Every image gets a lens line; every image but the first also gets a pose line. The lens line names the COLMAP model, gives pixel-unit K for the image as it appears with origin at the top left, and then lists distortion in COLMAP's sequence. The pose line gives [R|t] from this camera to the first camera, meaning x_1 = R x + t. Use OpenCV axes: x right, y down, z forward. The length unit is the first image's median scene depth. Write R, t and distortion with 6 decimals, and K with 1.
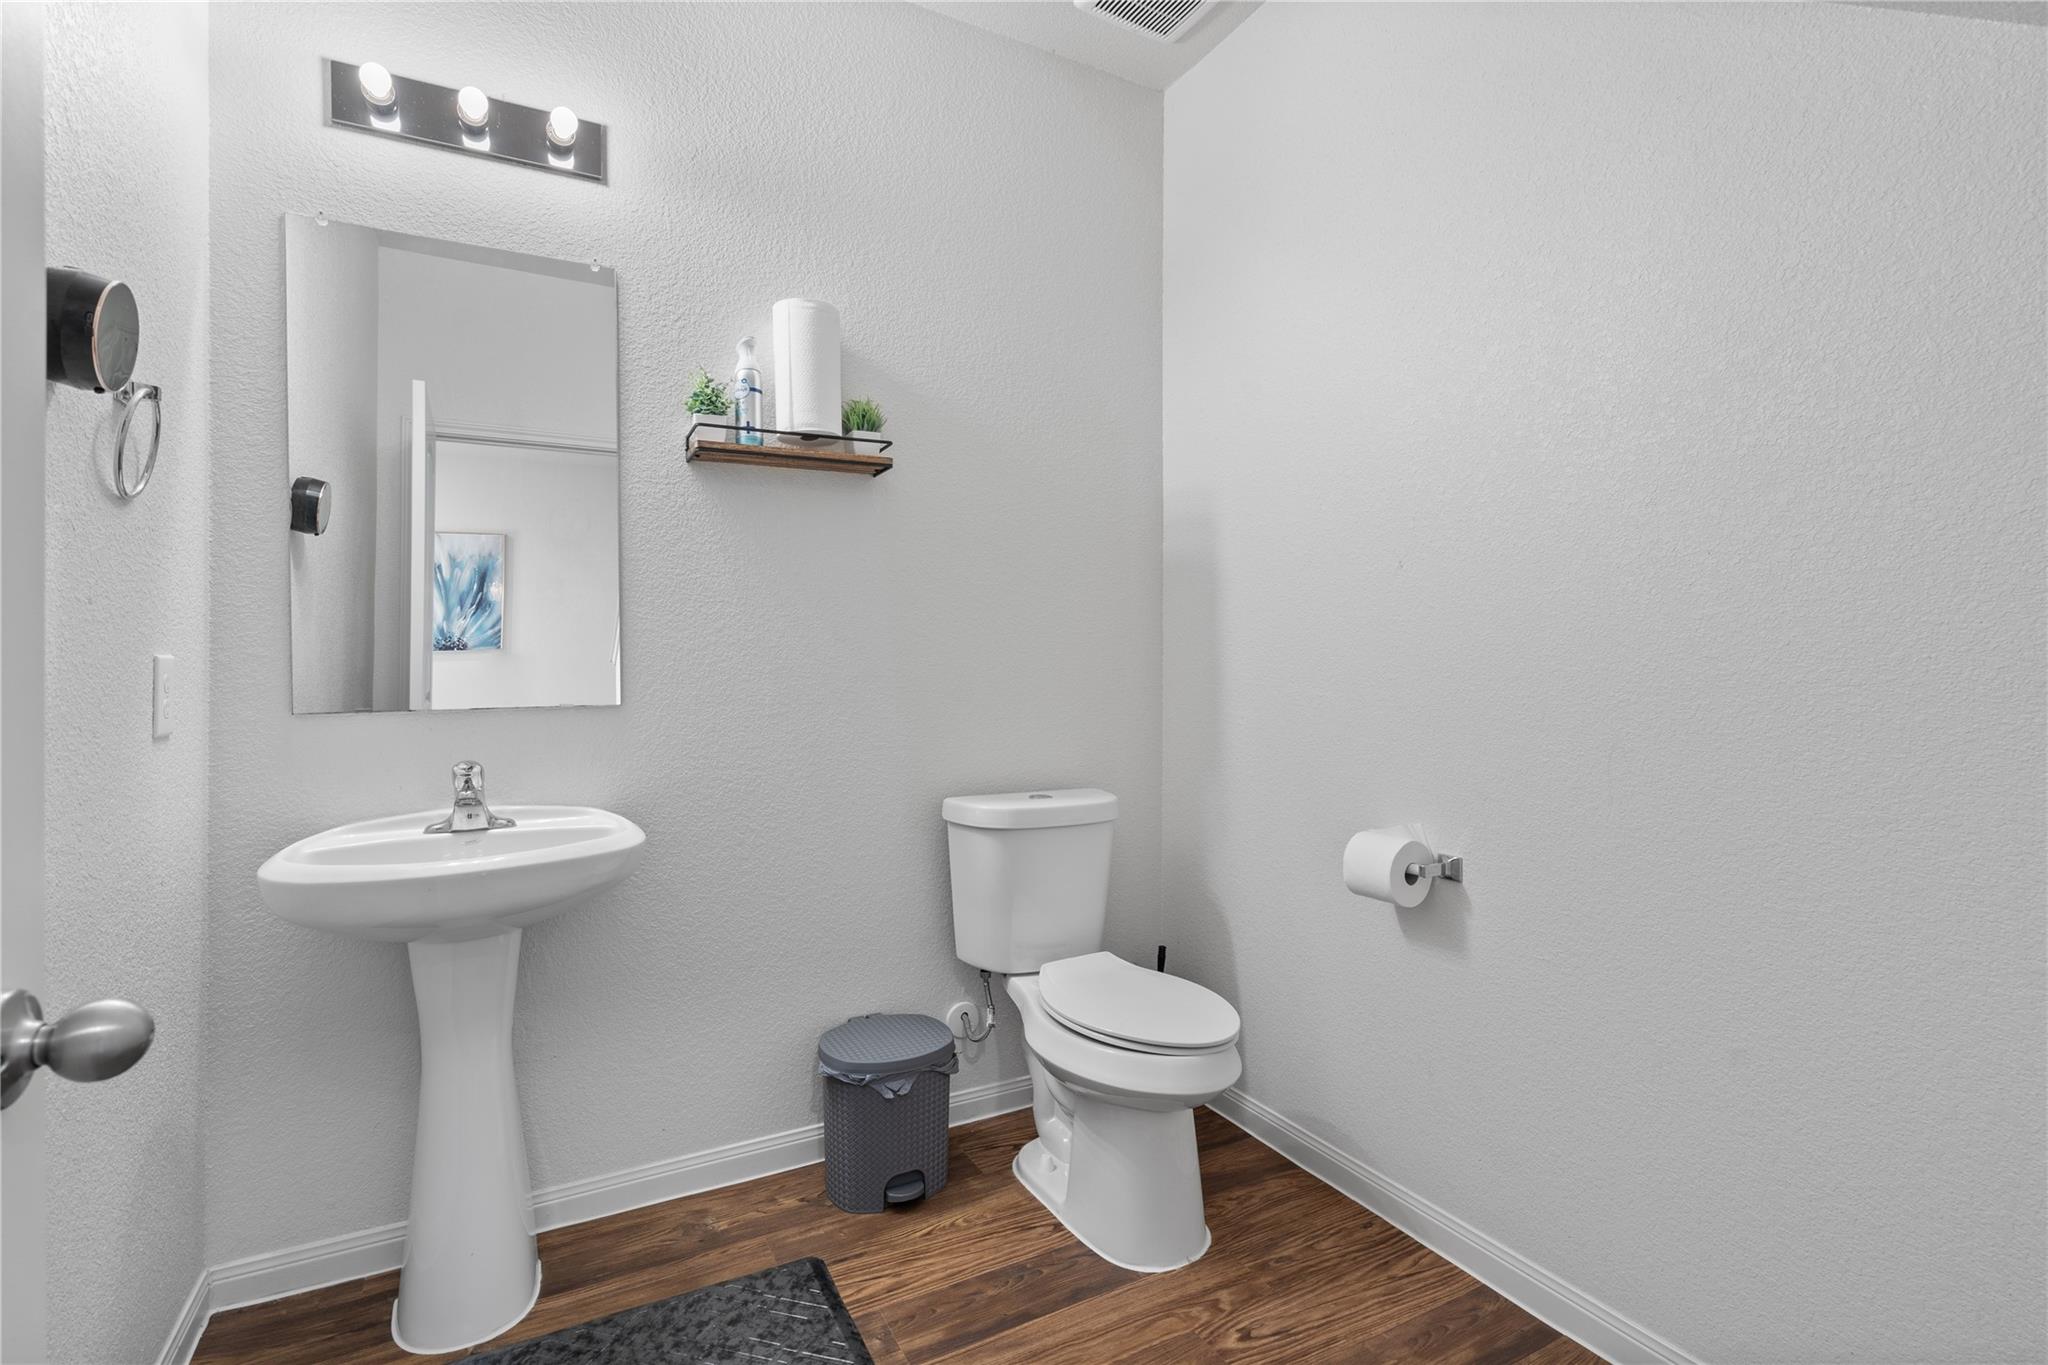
lens RADIAL K [[943.8, 0, 1007.8], [0, 943.8, 667.2], [0, 0, 1]] dist [-0.006095, 0.001828]
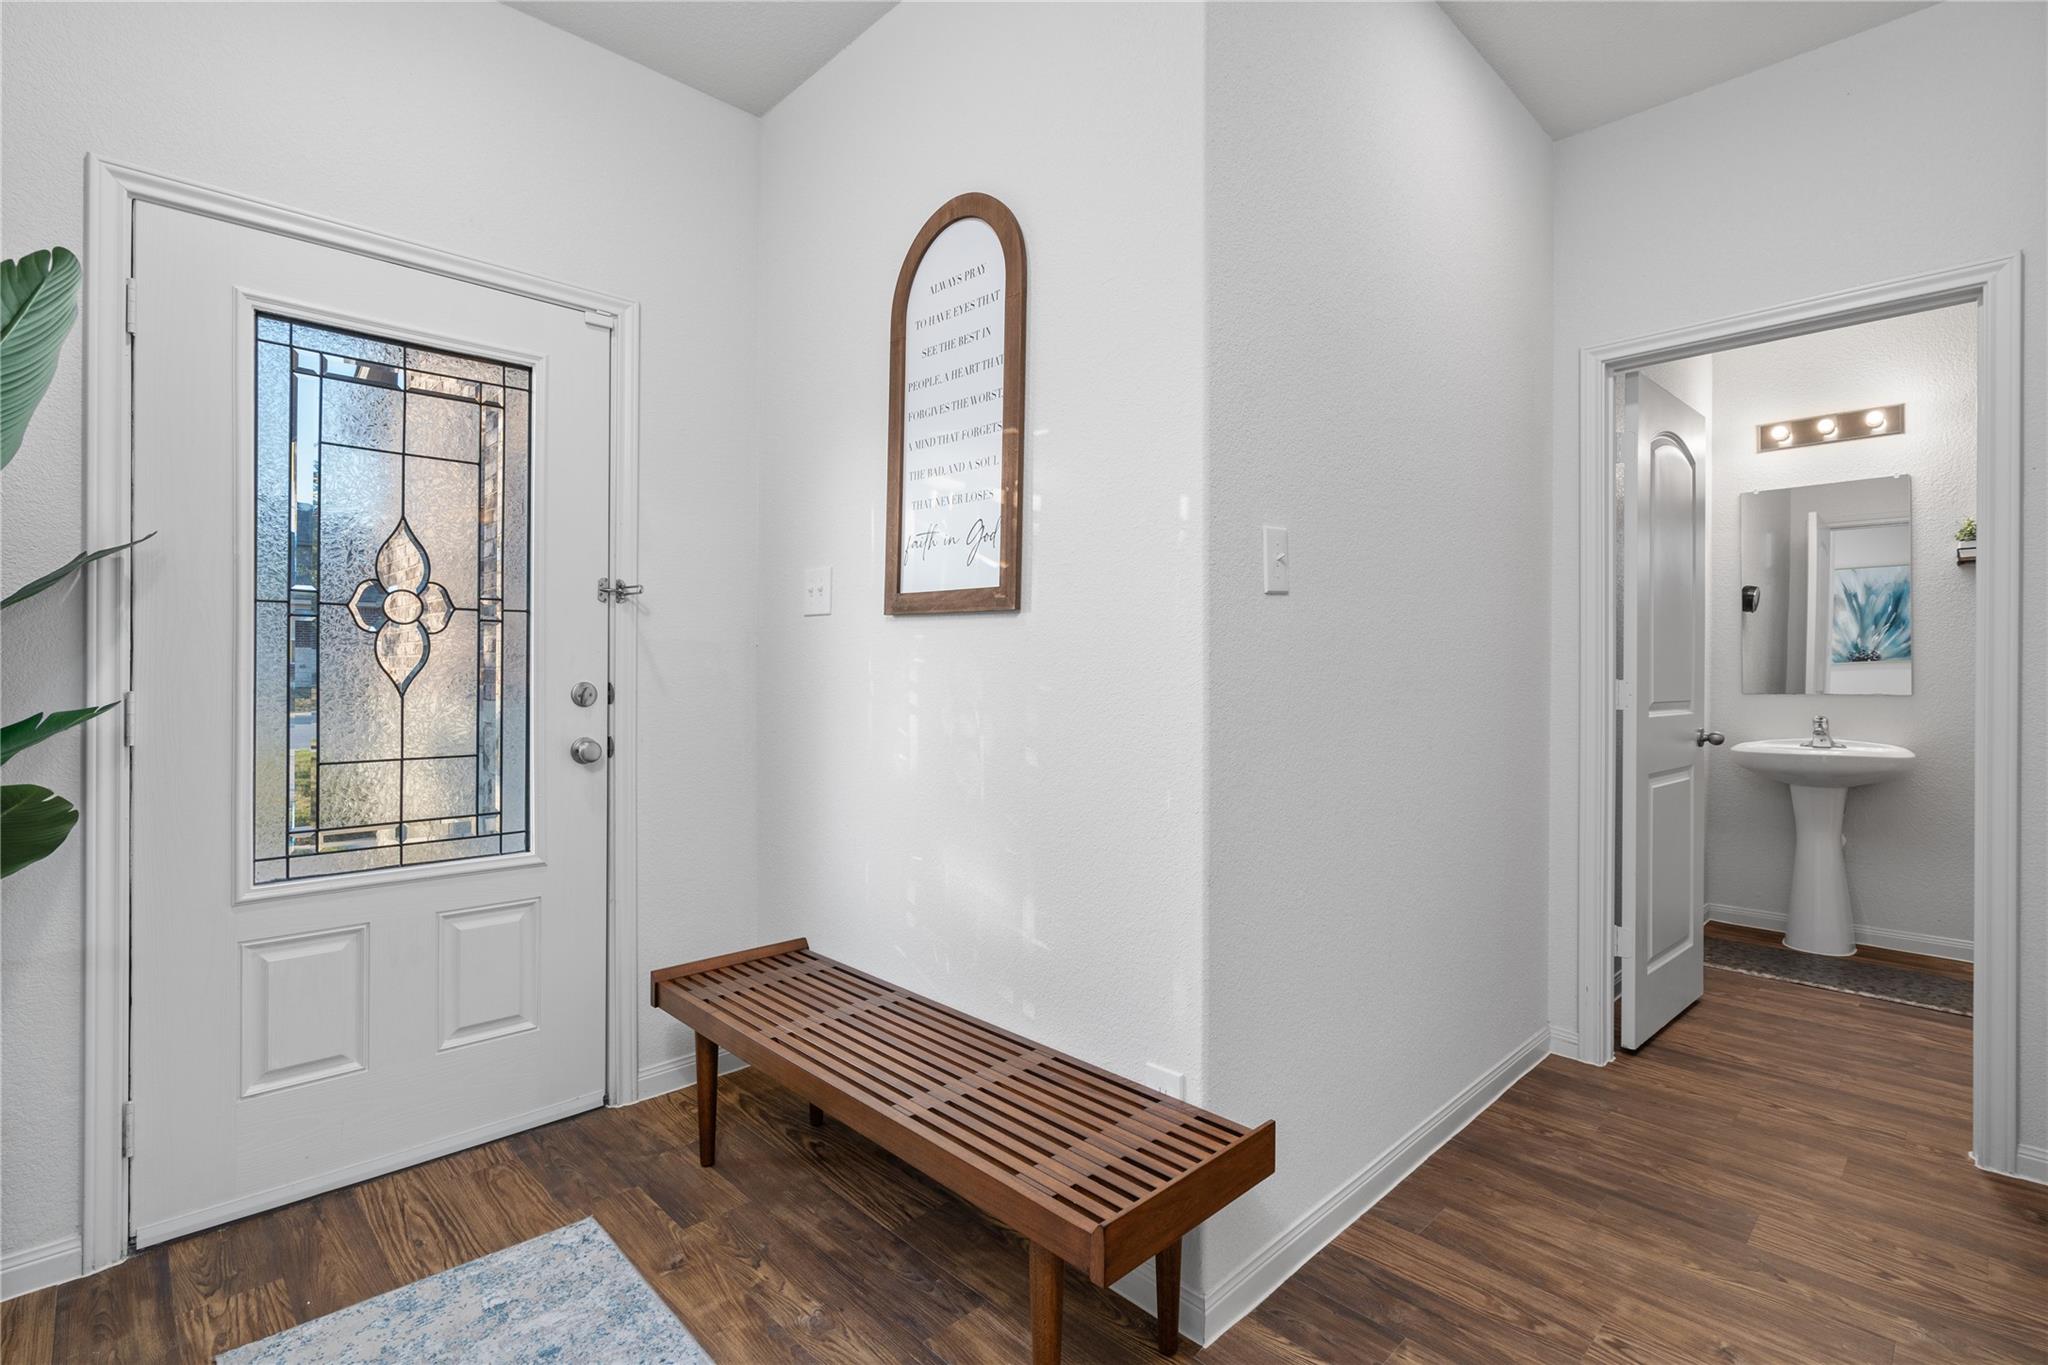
lens RADIAL K [[943.8, 0, 1007.9], [0, 943.8, 658.1], [0, 0, 1]] dist [-0.006095, 0.001828]
pose [[0.261620, -0.004122, -0.965162, 0.709758], [-0.010255, 0.999923, -0.007050, -0.002653], [0.965117, 0.011742, 0.261557, -0.957933]]
